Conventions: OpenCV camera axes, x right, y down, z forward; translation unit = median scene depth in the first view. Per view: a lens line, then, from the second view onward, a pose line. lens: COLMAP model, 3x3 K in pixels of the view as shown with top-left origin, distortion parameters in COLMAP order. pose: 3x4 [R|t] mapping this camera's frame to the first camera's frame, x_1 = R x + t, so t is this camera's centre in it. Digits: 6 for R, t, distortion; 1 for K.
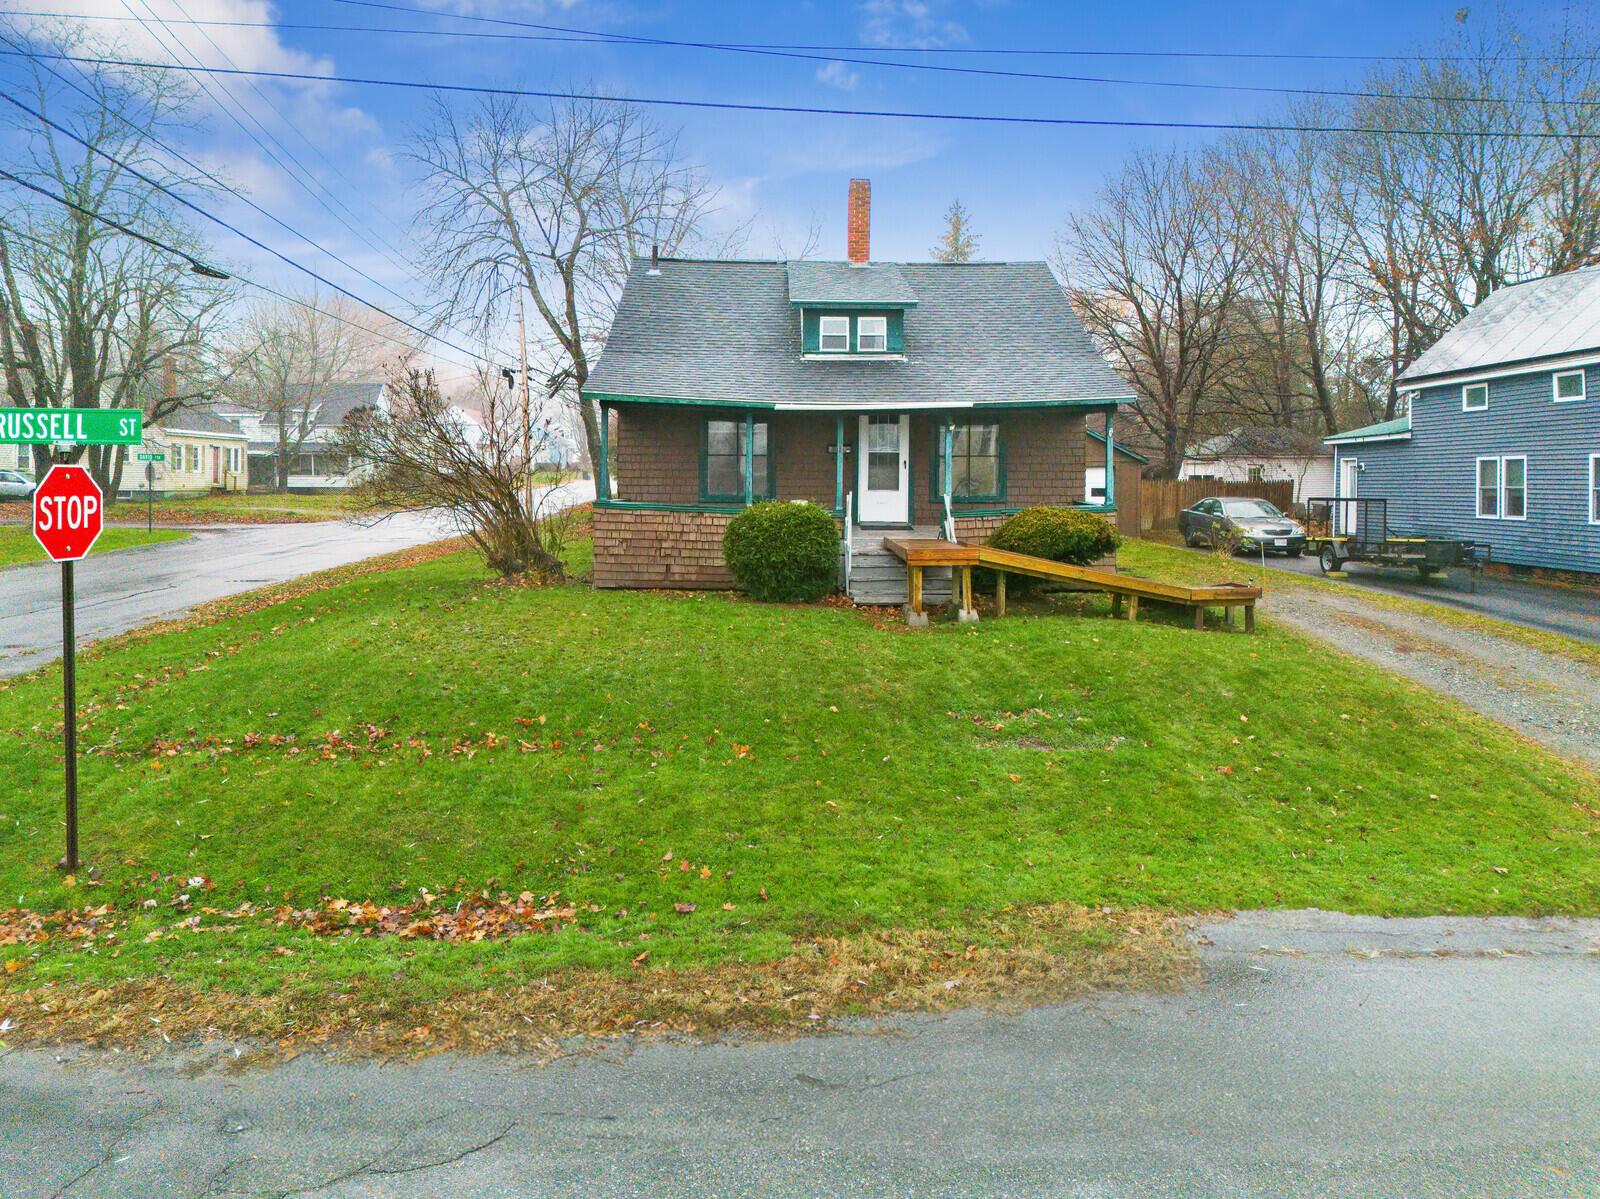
lens RADIAL K [[1119.5, 0, 780.4], [0, 1119.5, 563.1], [0, 0, 1]] dist [0.068662, -0.056799]
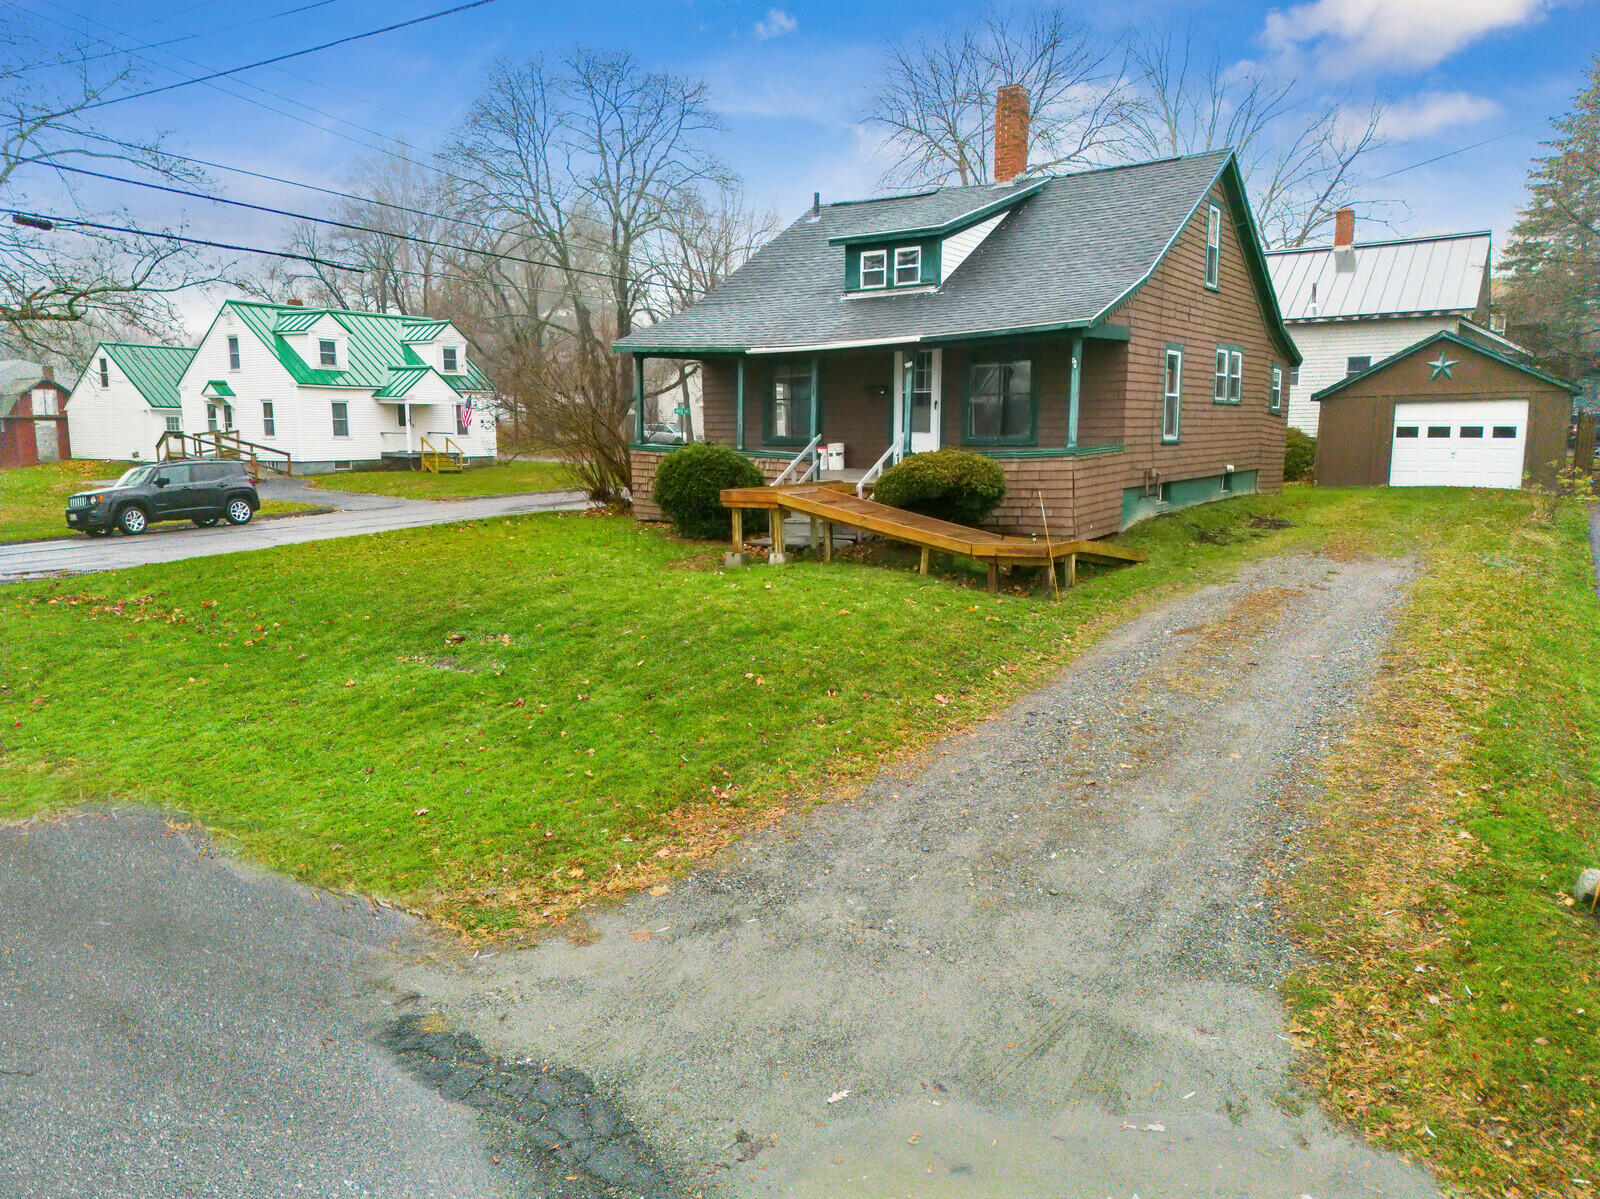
lens RADIAL K [[1119.5, 0, 800.5], [0, 1119.5, 594.7], [0, 0, 1]] dist [0.068662, -0.056799]
pose [[0.813174, 0.077079, -0.576894, 0.579506], [-0.033588, 0.995755, 0.085699, -0.005577], [0.581050, -0.050312, 0.812311, 0.158276]]
